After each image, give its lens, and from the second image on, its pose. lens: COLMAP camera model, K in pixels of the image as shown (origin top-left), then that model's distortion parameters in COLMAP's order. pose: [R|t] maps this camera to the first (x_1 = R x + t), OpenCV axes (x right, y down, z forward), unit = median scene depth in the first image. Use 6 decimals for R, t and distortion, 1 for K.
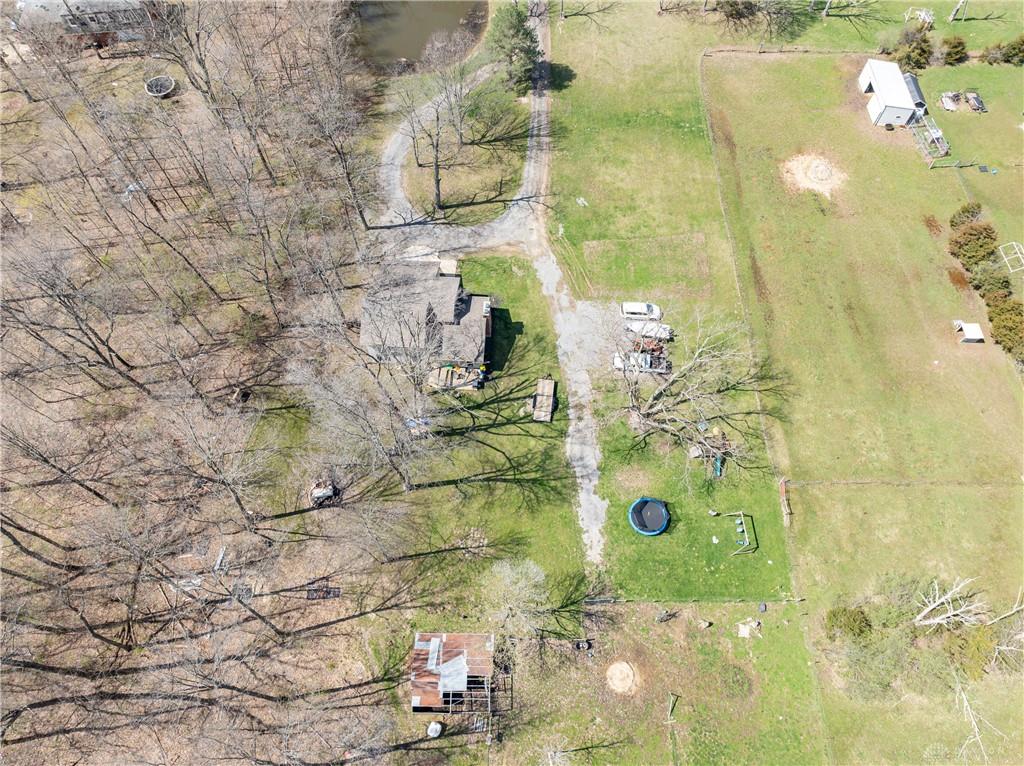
lens RADIAL K [[724.1, 0, 519.0], [0, 724.1, 389.0], [0, 0, 1]] dist [-0.031384, 0.016614]
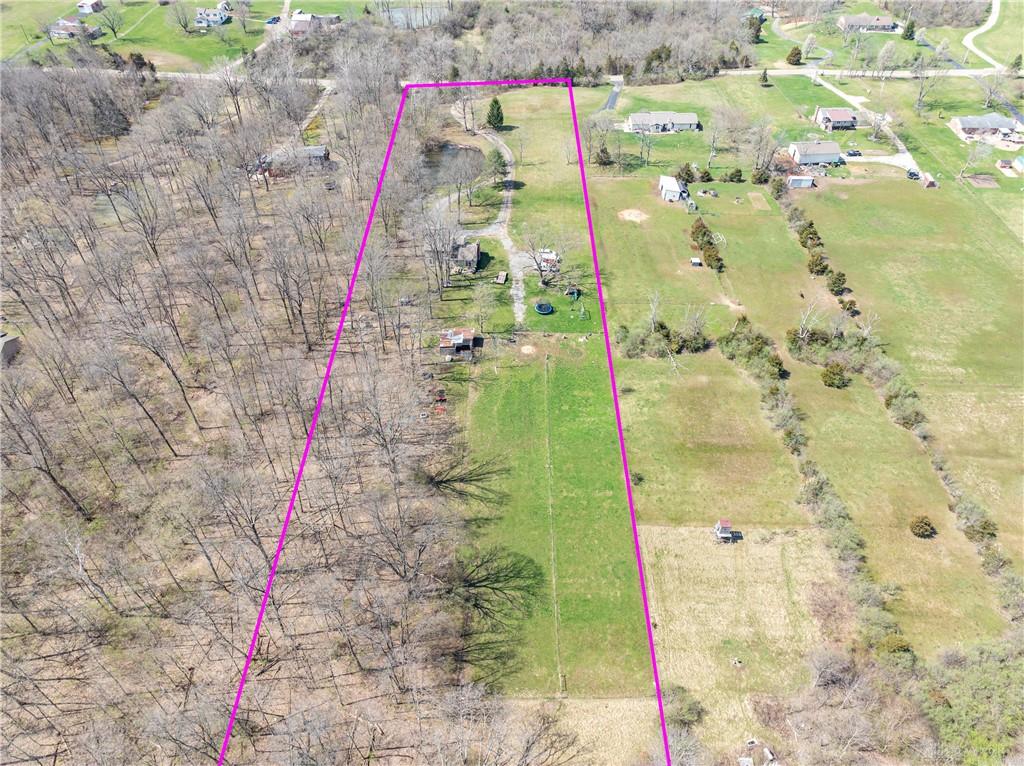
lens RADIAL K [[724.1, 0, 515.7], [0, 724.1, 385.0], [0, 0, 1]] dist [-0.031384, 0.016614]
pose [[0.999736, 0.017295, -0.015133, 0.115663], [-0.021603, 0.931834, -0.362242, 1.121771], [0.007837, 0.362473, 0.931961, -0.971144]]
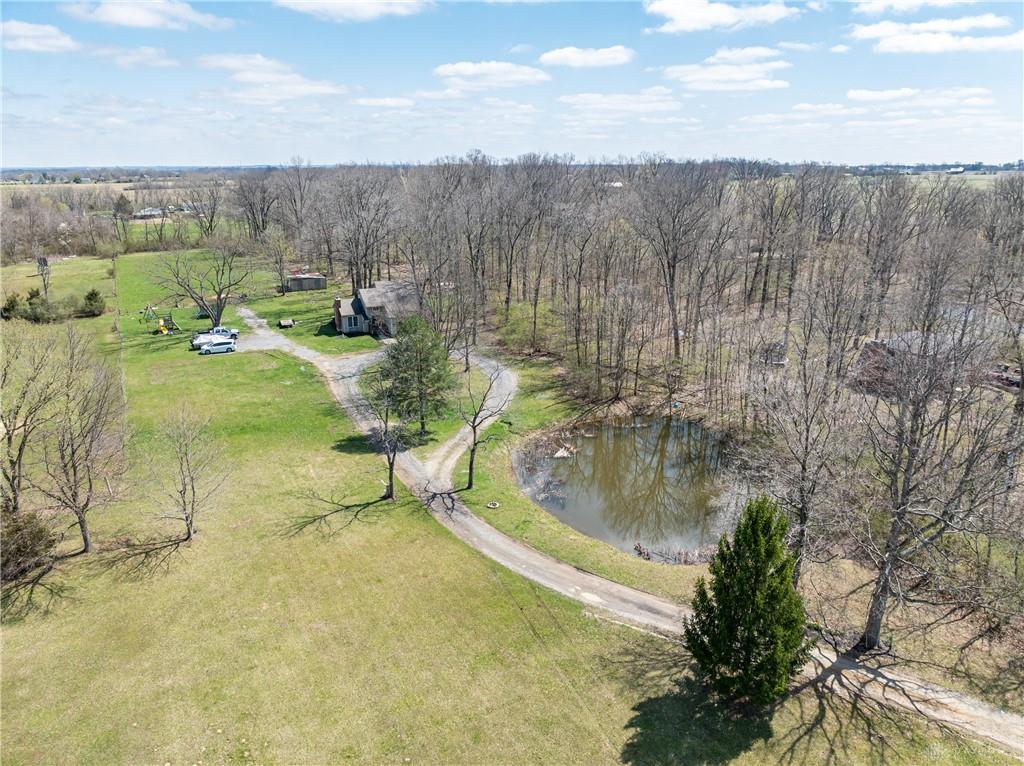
lens RADIAL K [[724.1, 0, 514.9], [0, 724.1, 379.1], [0, 0, 1]] dist [-0.031384, 0.016614]
pose [[-0.889892, 0.141899, -0.433540, 0.264641], [-0.404715, 0.192905, 0.893864, -1.408519], [0.210470, 0.970903, -0.114236, 1.334818]]
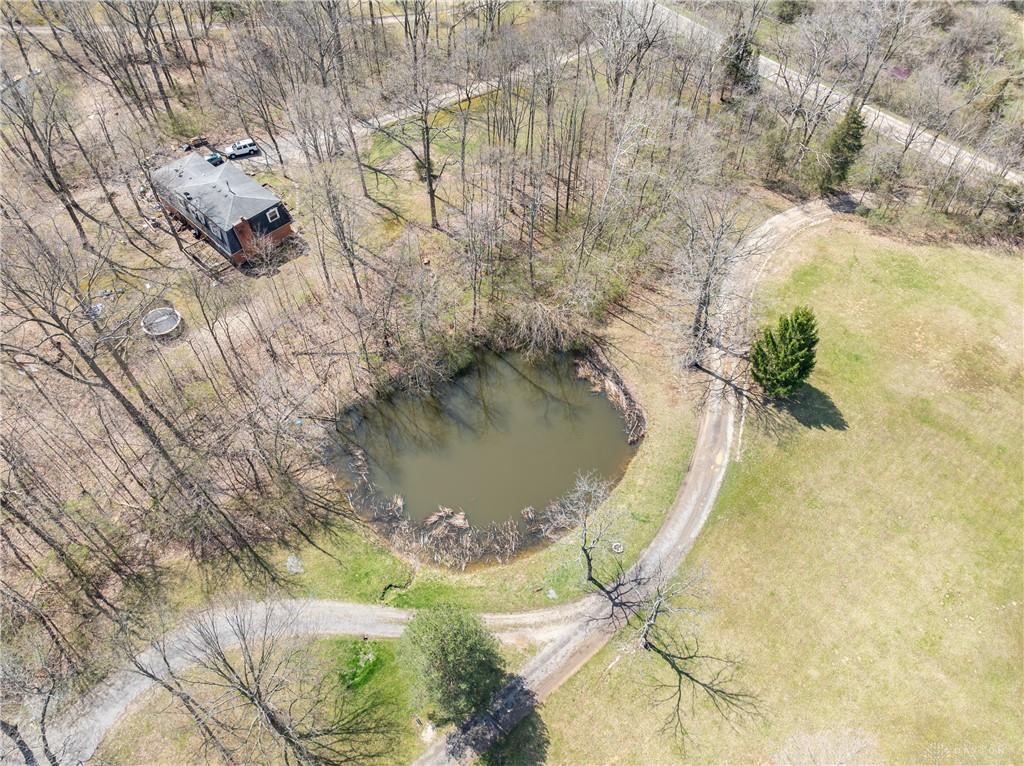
lens RADIAL K [[724.1, 0, 510.4], [0, 724.1, 379.3], [0, 0, 1]] dist [-0.031384, 0.016614]
pose [[0.649753, 0.599085, -0.467887, 0.172650], [-0.683438, 0.729863, -0.014568, -0.781932], [0.332766, 0.329237, 0.883668, 0.584540]]
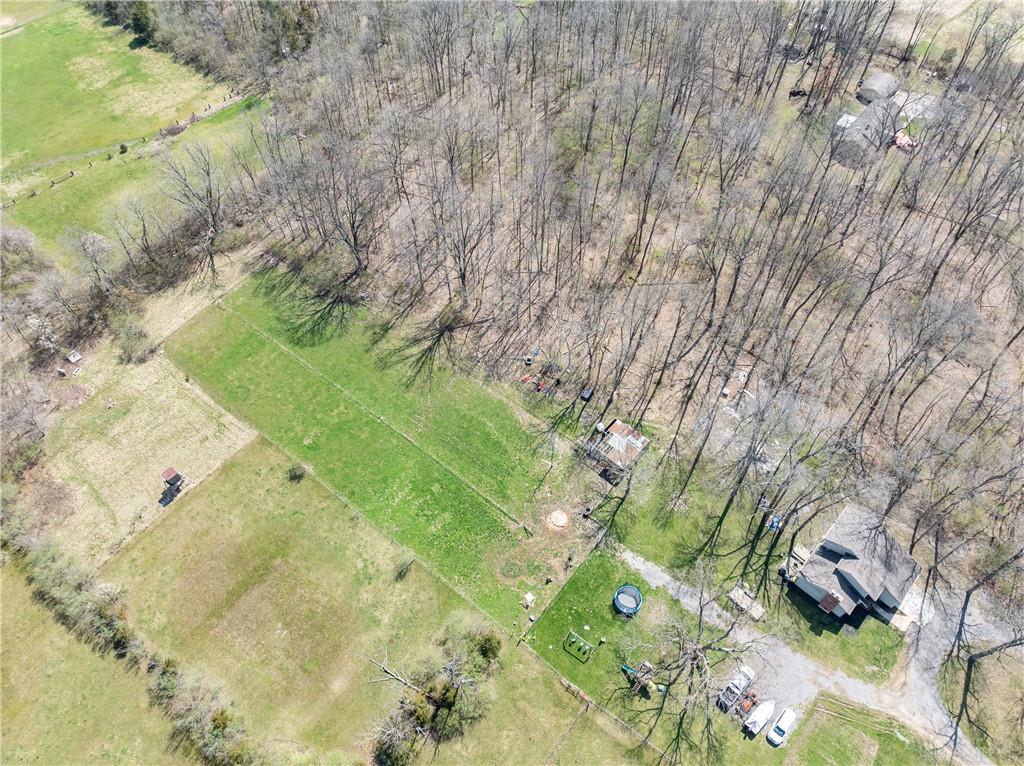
lens RADIAL K [[724.1, 0, 523.2], [0, 724.1, 373.4], [0, 0, 1]] dist [-0.031384, 0.016614]
pose [[-0.634115, 0.619802, -0.462324, 0.609257], [-0.690311, -0.184390, 0.699622, -0.516581], [0.348379, 0.762788, 0.544781, -0.145444]]
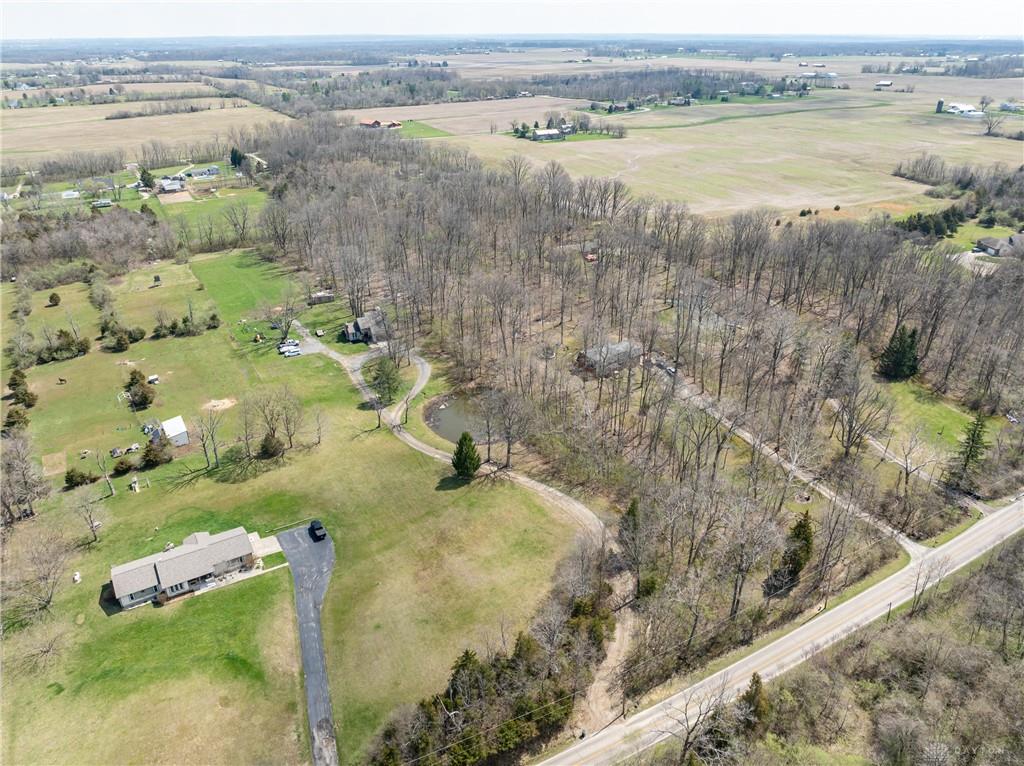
lens RADIAL K [[724.1, 0, 521.0], [0, 724.1, 389.8], [0, 0, 1]] dist [-0.031384, 0.016614]
pose [[-0.868442, 0.233098, -0.437578, 0.636234], [-0.438997, 0.048645, 0.897171, -2.838385], [0.230415, 0.971236, 0.060084, 1.198027]]
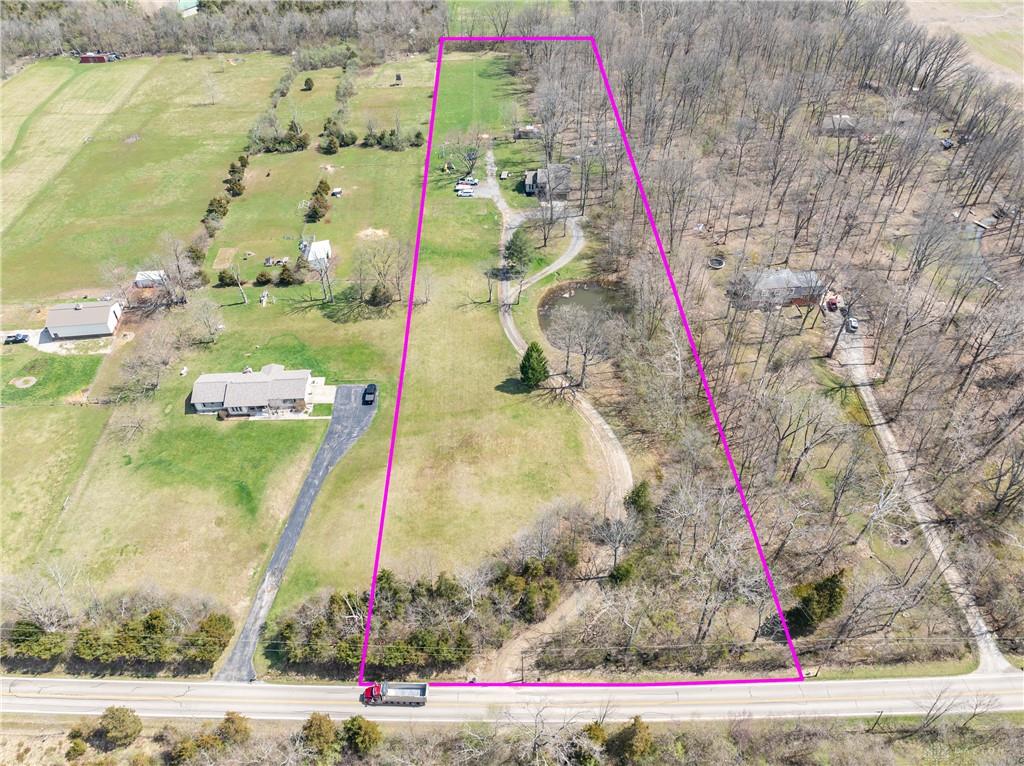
lens RADIAL K [[724.1, 0, 510.7], [0, 724.1, 417.6], [0, 0, 1]] dist [-0.031384, 0.016614]
pose [[-0.999846, 0.017393, 0.002160, 0.020198], [-0.003181, -0.301306, 0.953522, -2.834753], [0.017235, 0.953369, 0.301315, 1.024201]]
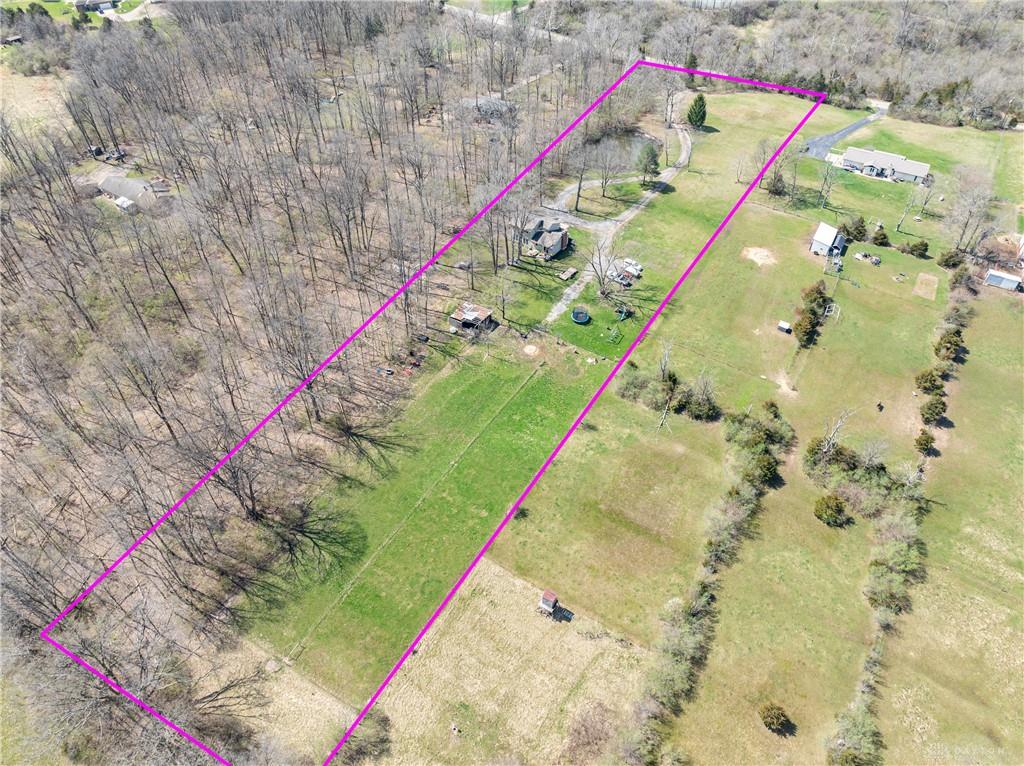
lens RADIAL K [[724.1, 0, 508.8], [0, 724.1, 380.7], [0, 0, 1]] dist [-0.031384, 0.016614]
pose [[0.843419, 0.376759, -0.383009, 0.816998], [-0.482004, 0.845528, -0.229684, 0.851340], [0.237310, 0.378332, 0.894734, -0.848027]]
